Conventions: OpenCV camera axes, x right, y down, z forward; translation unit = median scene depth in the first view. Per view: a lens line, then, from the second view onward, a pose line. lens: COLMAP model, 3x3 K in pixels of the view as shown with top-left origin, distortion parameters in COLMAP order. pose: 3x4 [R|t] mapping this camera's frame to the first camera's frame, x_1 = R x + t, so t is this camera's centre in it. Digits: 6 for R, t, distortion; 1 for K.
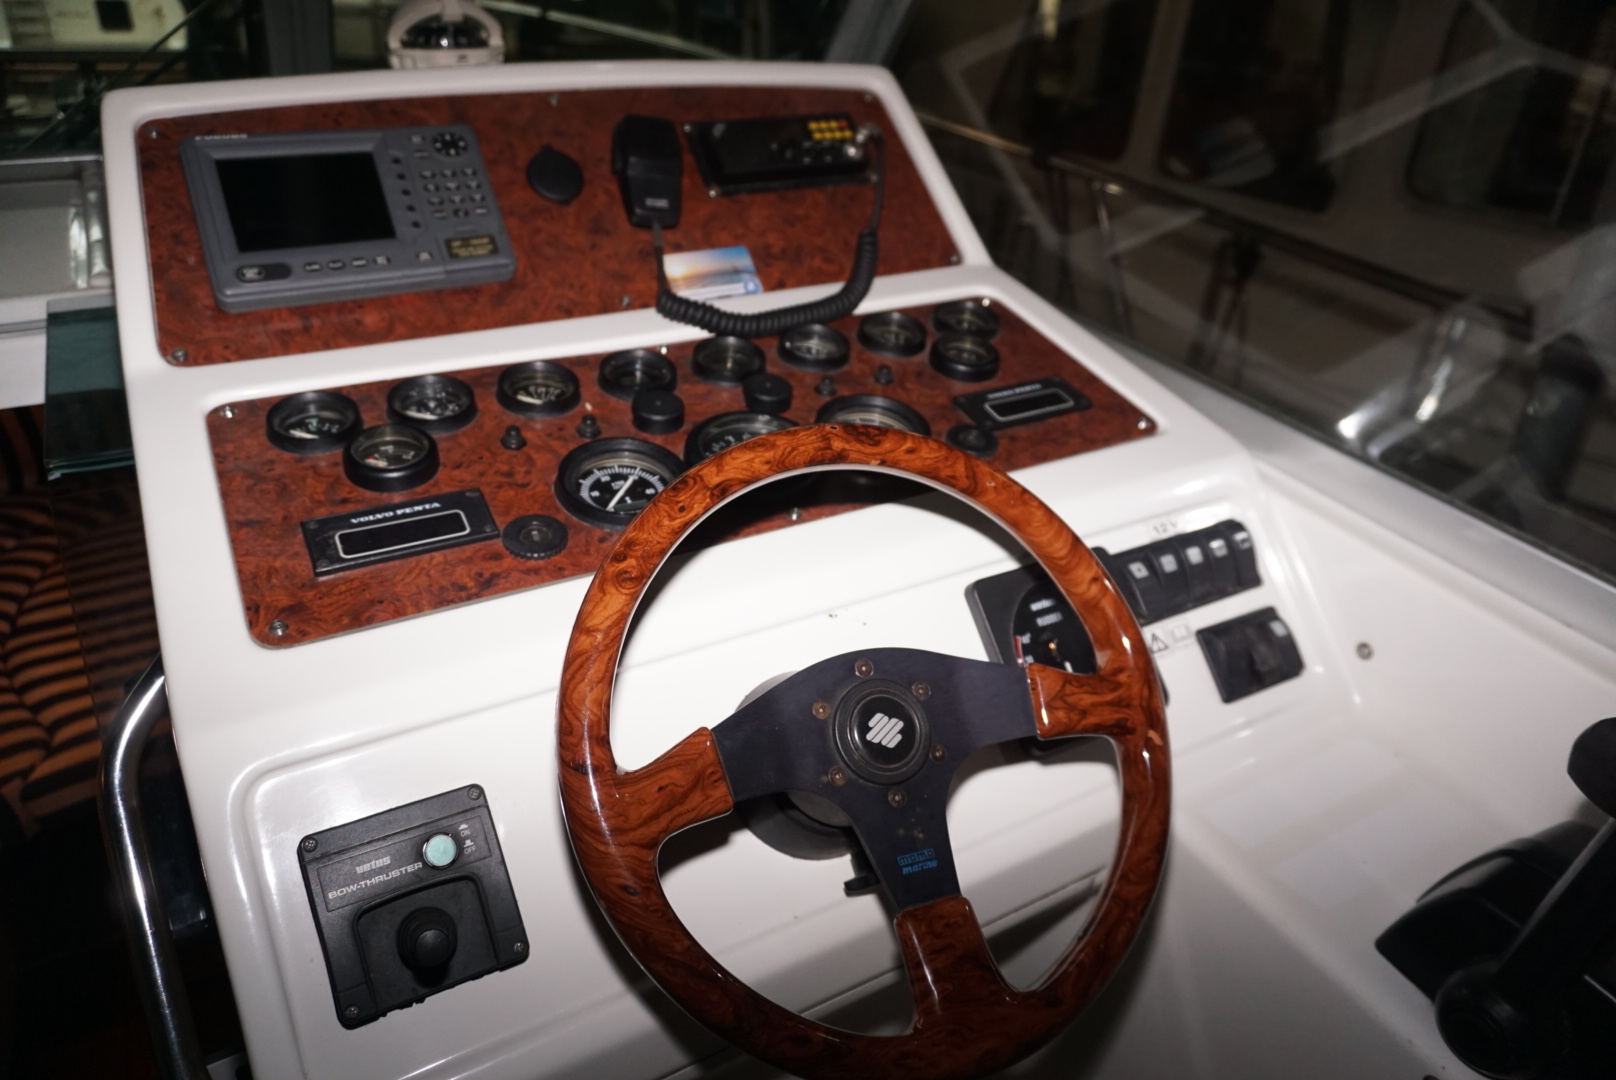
lens RADIAL K [[1104.6, 0, 808.0], [0, 1104.6, 540.0], [0, 0, 1]] dist [-0.014067, 0.000110]
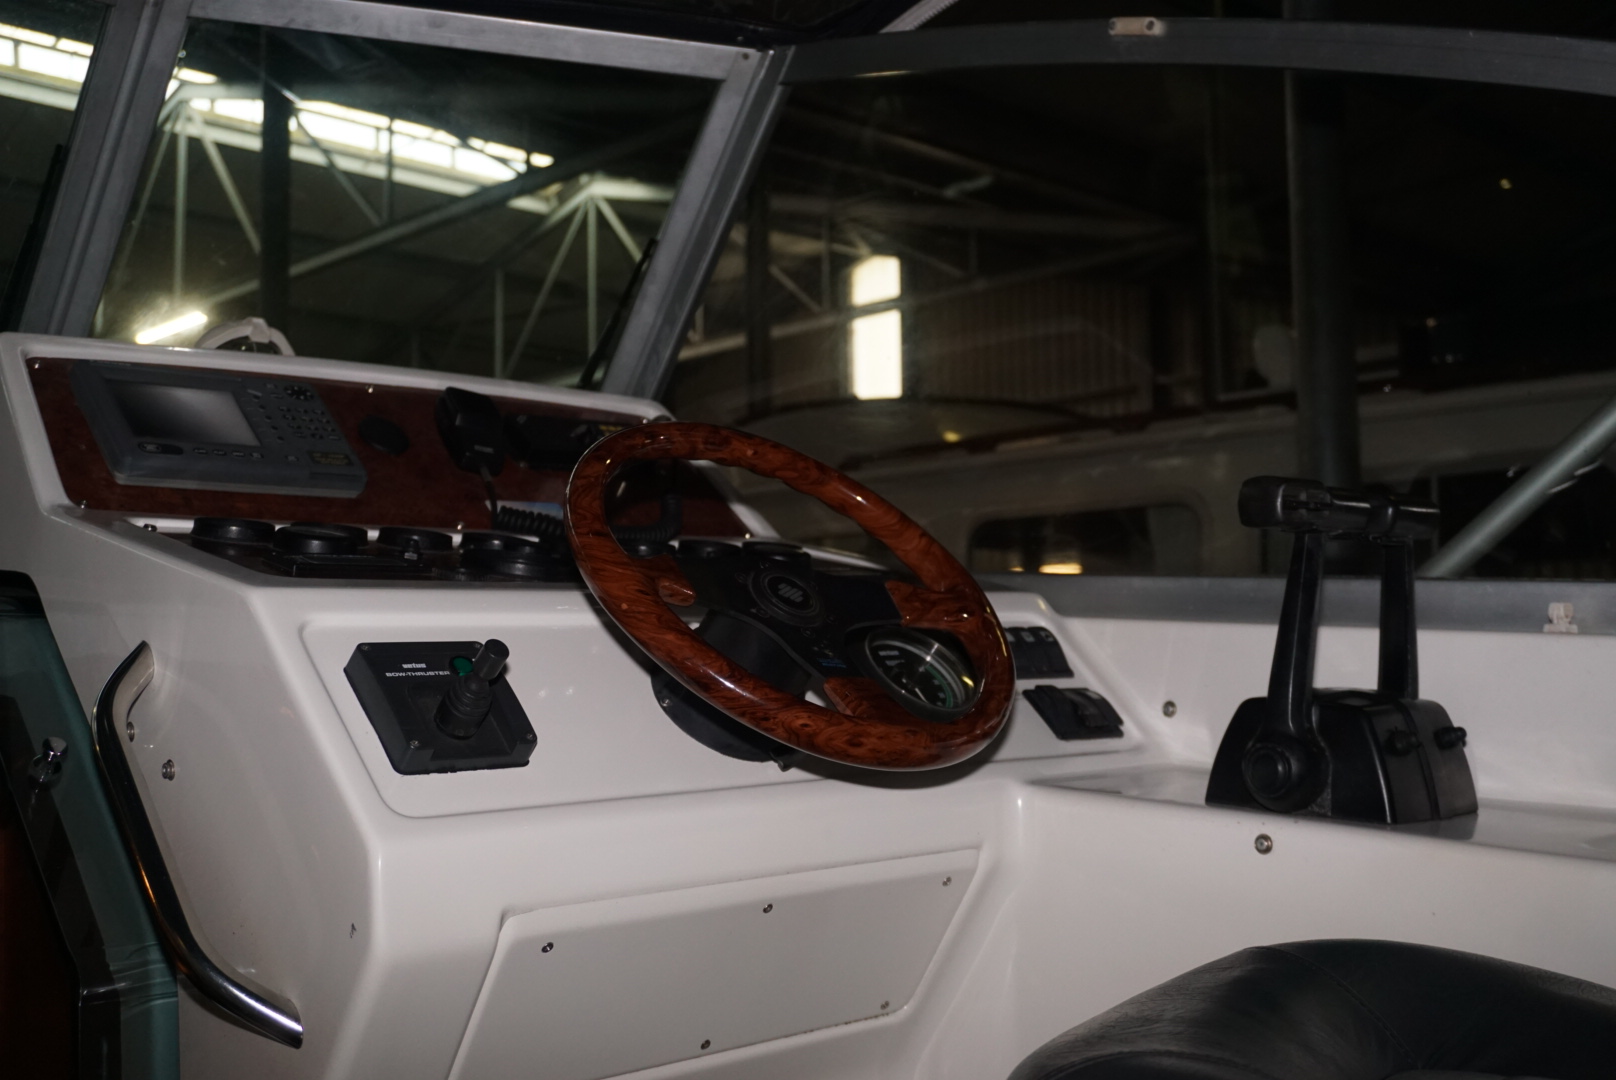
lens RADIAL K [[1815.7, 0, 808.0], [0, 1815.7, 540.0], [0, 0, 1]] dist [0.014591, -0.008221]
pose [[0.971838, -0.028988, 0.233861, -0.263601], [0.146896, 0.850517, -0.505018, 0.769048], [-0.184263, 0.525148, 0.830823, -0.533497]]
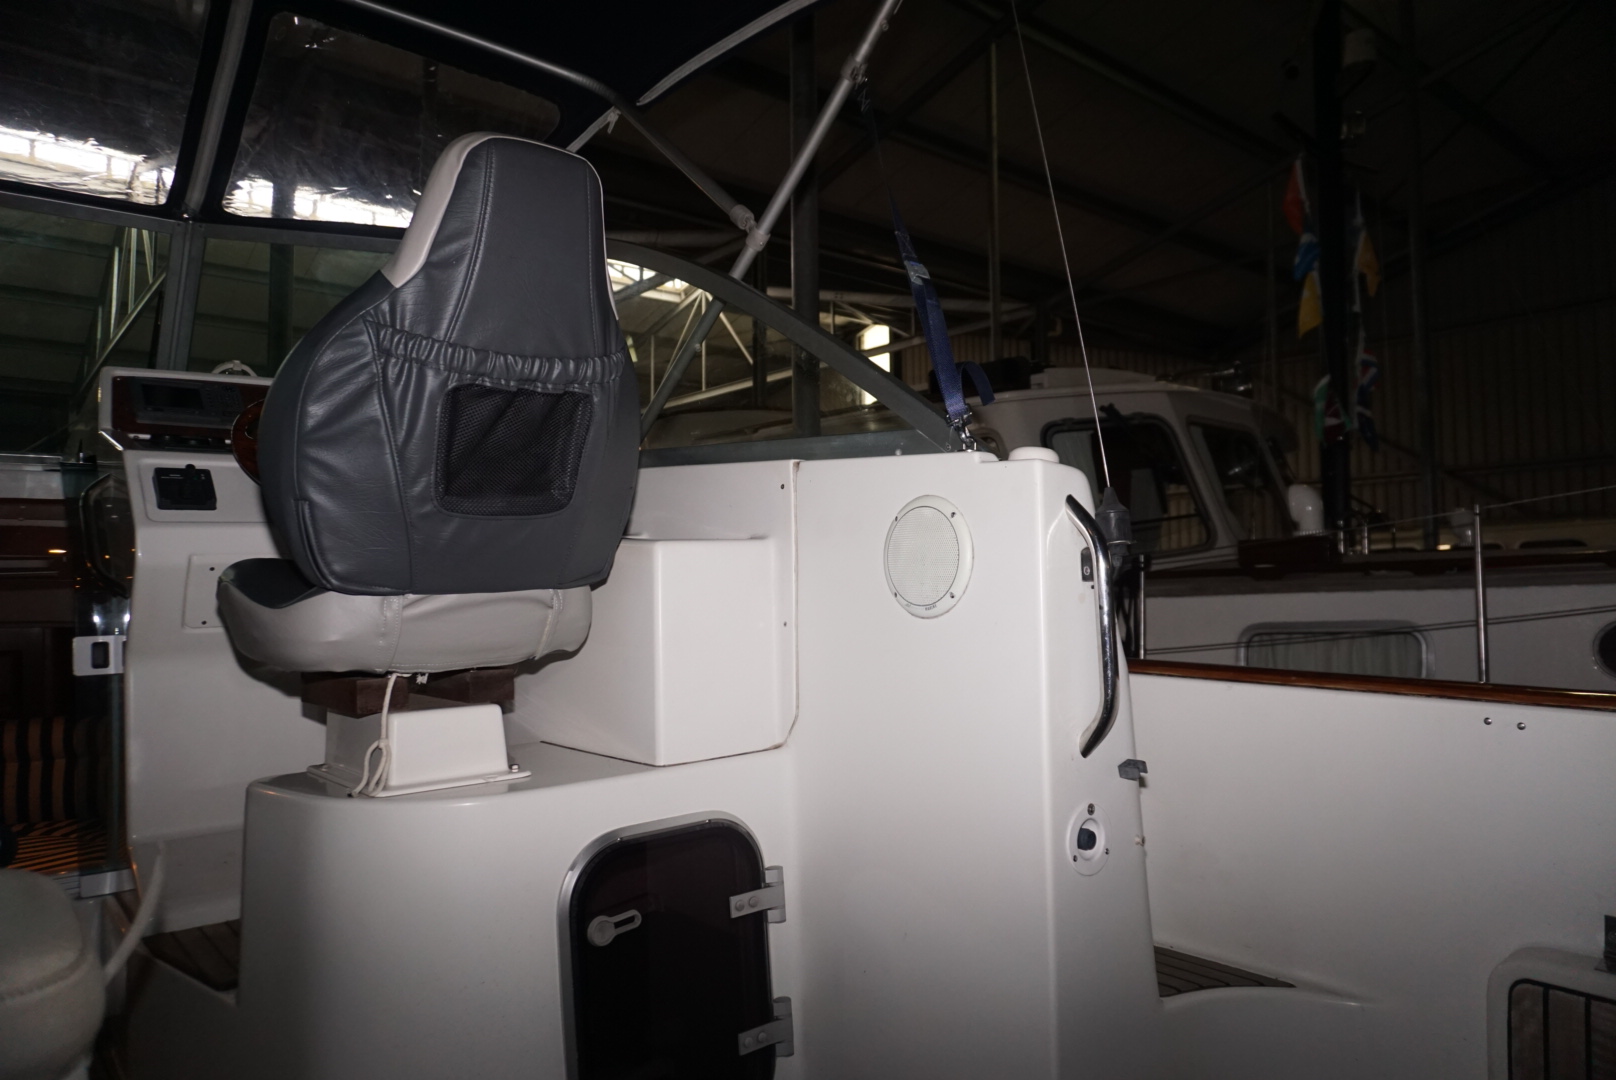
lens RADIAL K [[1118.1, 0, 811.8], [0, 1118.1, 567.3], [0, 0, 1]] dist [-0.001425, -0.000082]
pose [[0.987680, -0.041391, 0.150913, 0.682278], [0.107908, 0.878572, -0.465261, 1.514483], [-0.113330, 0.475813, 0.872214, -1.417412]]
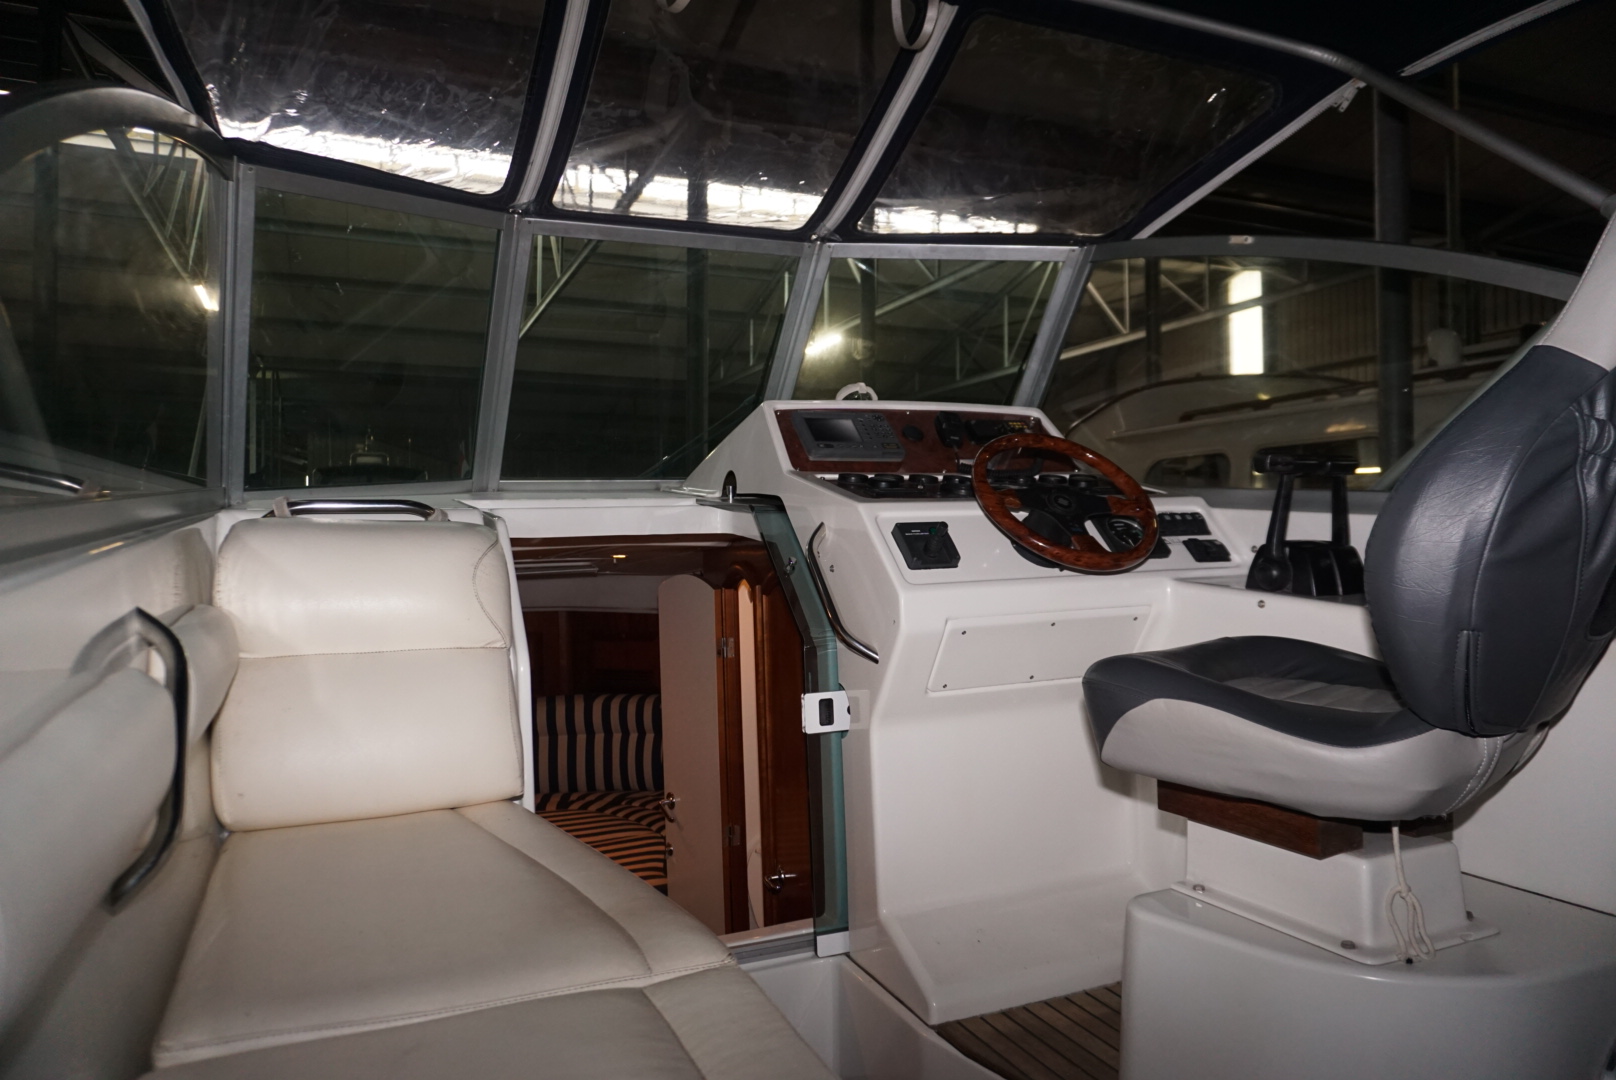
lens RADIAL K [[1104.6, 0, 808.0], [0, 1104.6, 540.0], [0, 0, 1]] dist [-0.014067, 0.000110]
pose [[0.991648, -0.045849, -0.120550, -0.187021], [-0.014956, 0.887496, -0.460572, 1.151127], [0.128104, 0.458528, 0.879398, -1.251917]]
